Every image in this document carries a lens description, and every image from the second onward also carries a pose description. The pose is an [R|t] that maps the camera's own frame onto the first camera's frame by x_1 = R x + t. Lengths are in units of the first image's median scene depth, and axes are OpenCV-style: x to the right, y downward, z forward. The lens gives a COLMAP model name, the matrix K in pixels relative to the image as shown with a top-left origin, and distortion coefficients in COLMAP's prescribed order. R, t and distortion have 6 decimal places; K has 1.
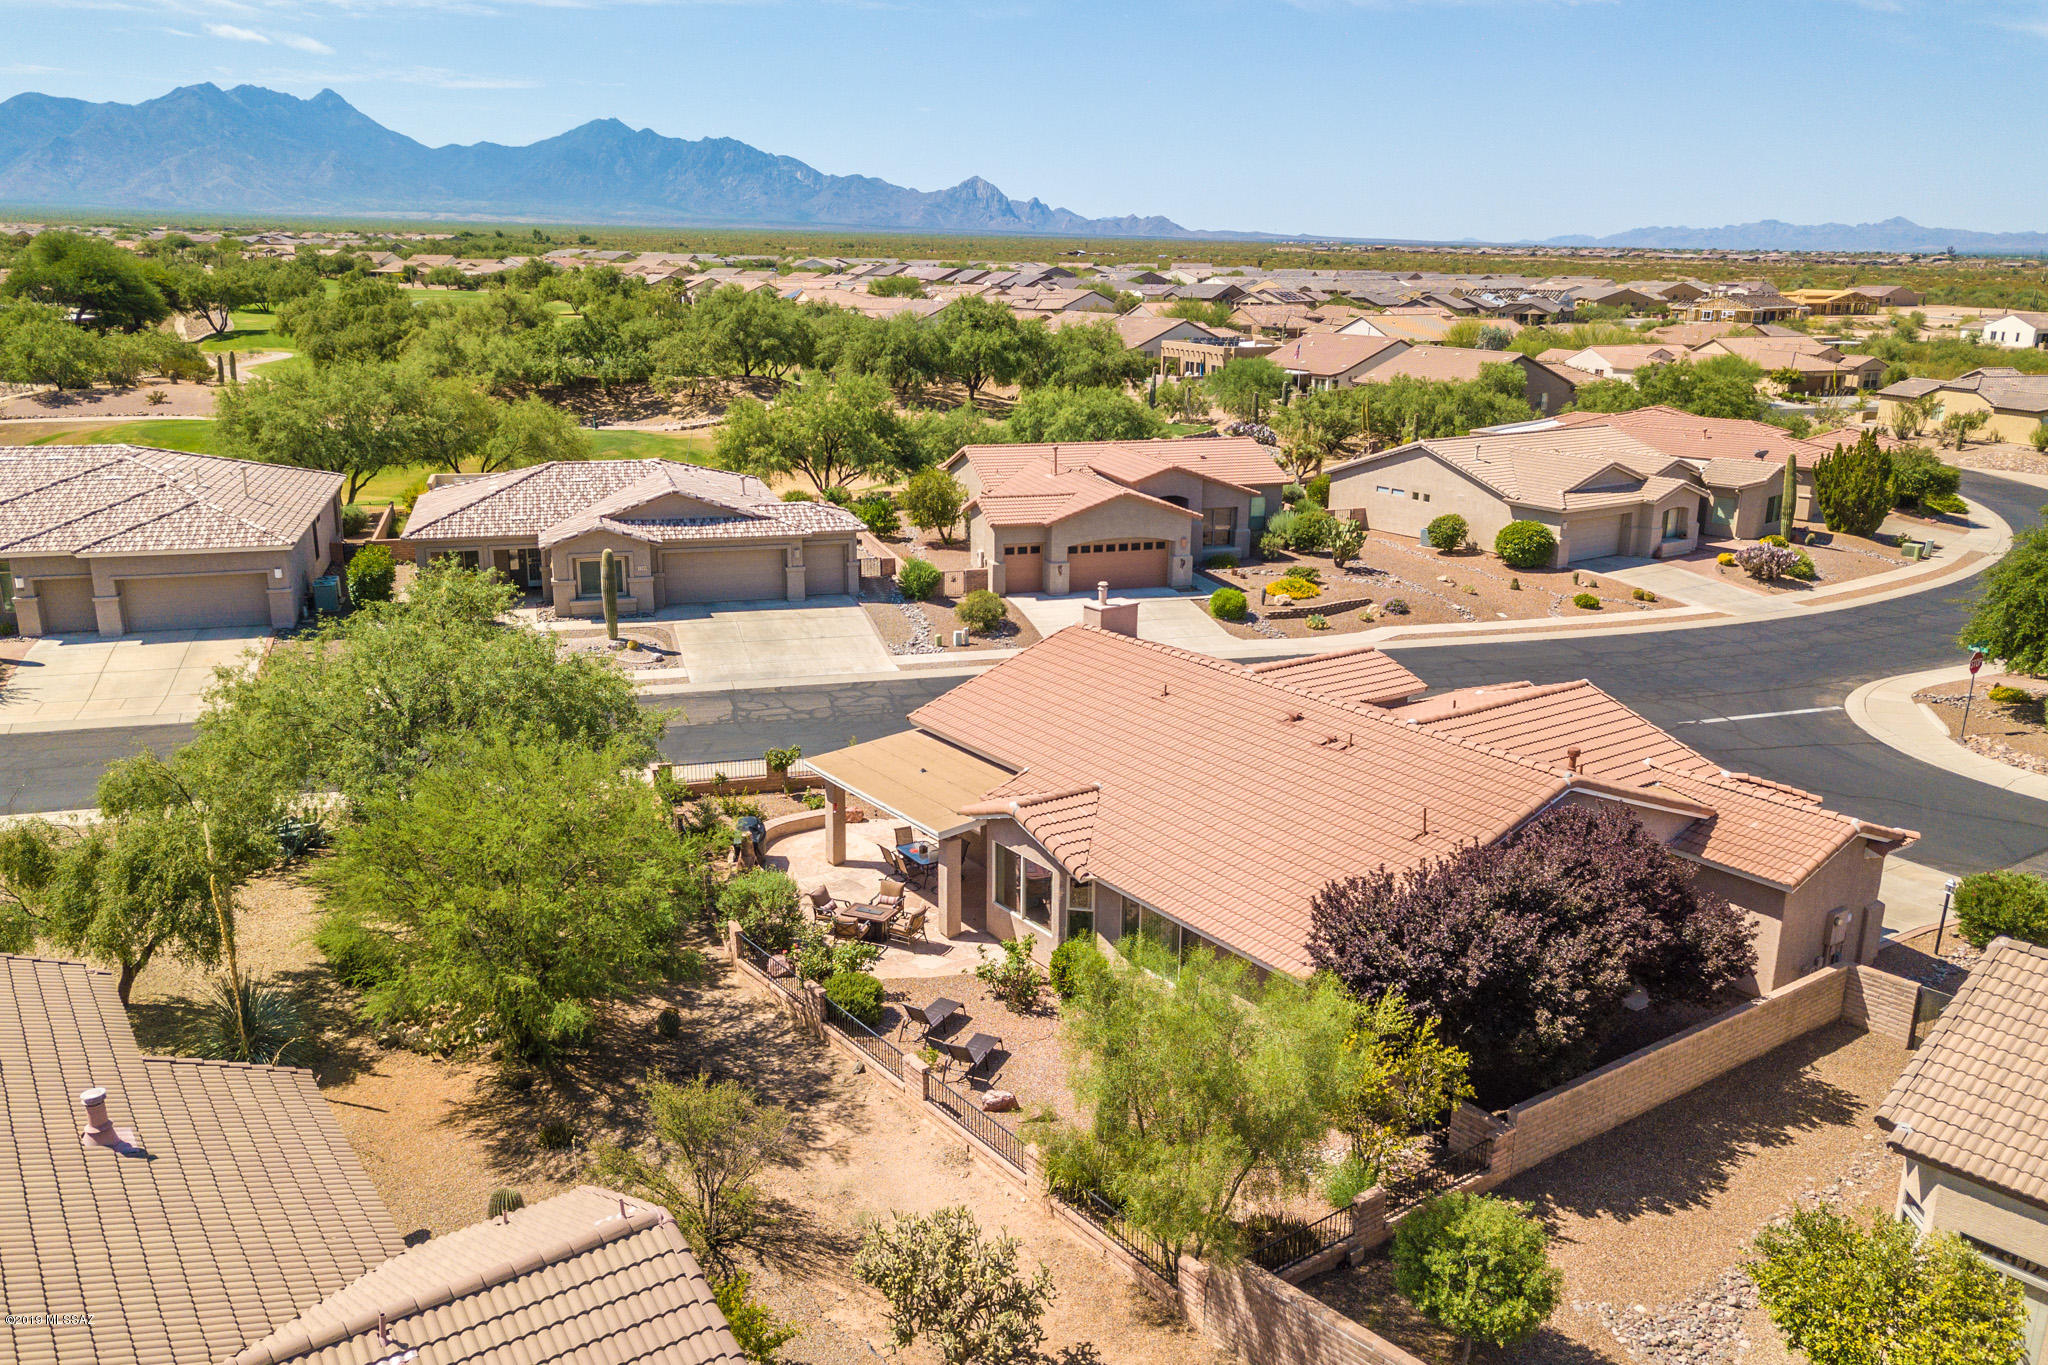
lens RADIAL K [[1537.0, 0, 1000.6], [0, 1537.0, 688.8], [0, 0, 1]] dist [-0.001189, -0.002160]
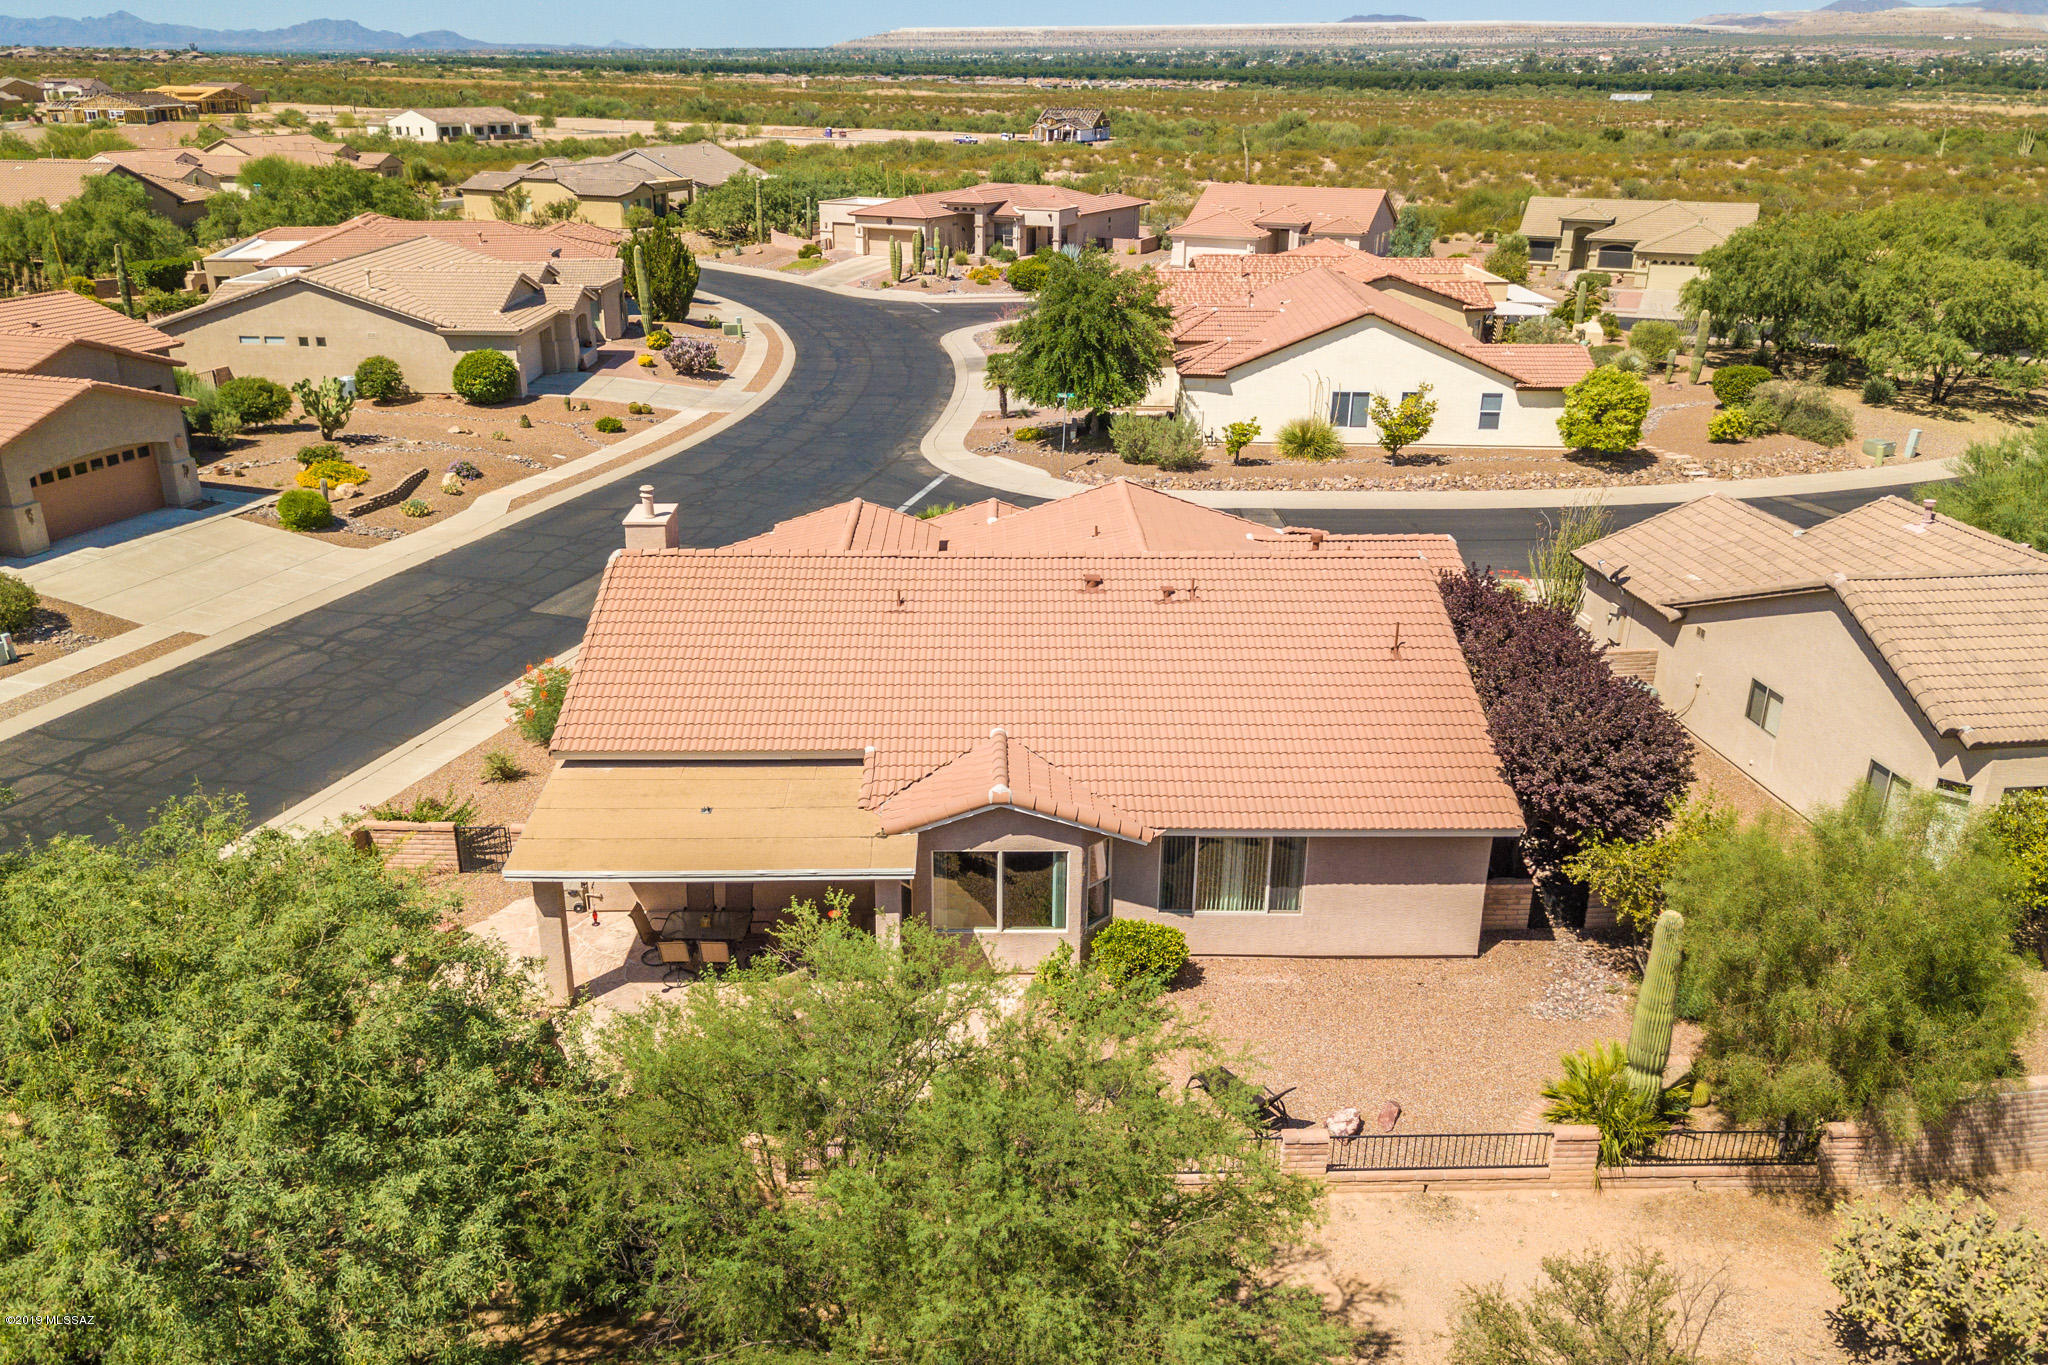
lens RADIAL K [[1552.3, 0, 1005.2], [0, 1552.3, 694.0], [0, 0, 1]] dist [-0.002345, 0.045230]
pose [[0.564172, -0.309428, 0.765483, -0.274971], [0.219101, 0.949987, 0.222528, -0.066072], [-0.796055, 0.042174, 0.603752, 0.283759]]
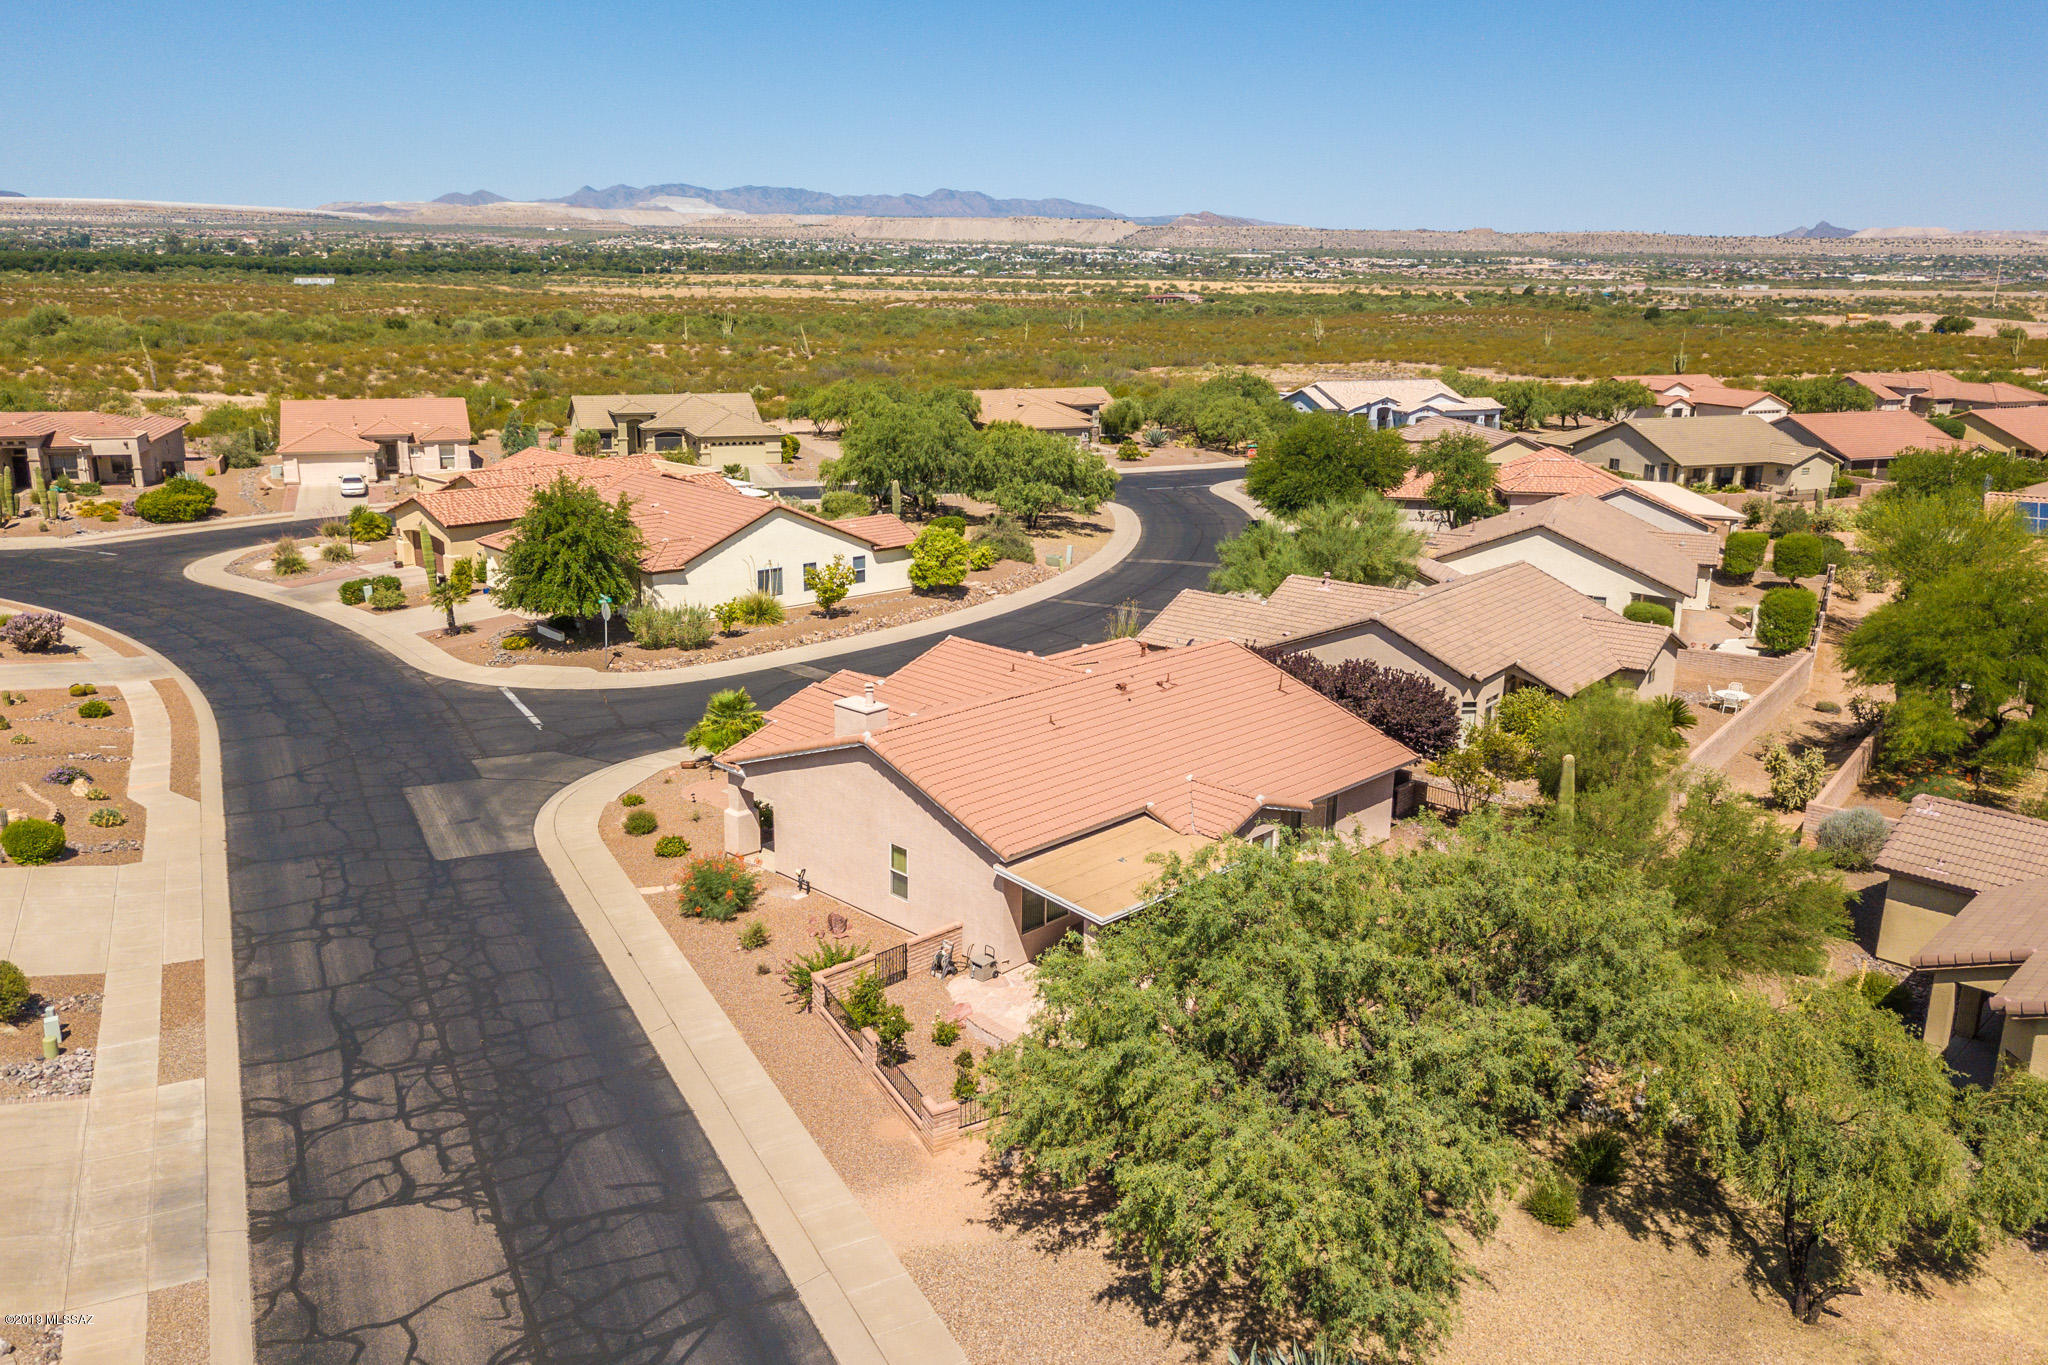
lens RADIAL K [[1537.0, 0, 1000.6], [0, 1537.0, 688.8], [0, 0, 1]] dist [-0.001189, -0.002160]
pose [[-0.173100, -0.269250, 0.947386, -0.559499], [0.252949, 0.917489, 0.306970, -0.220469], [-0.951868, 0.292777, -0.090711, 0.648321]]
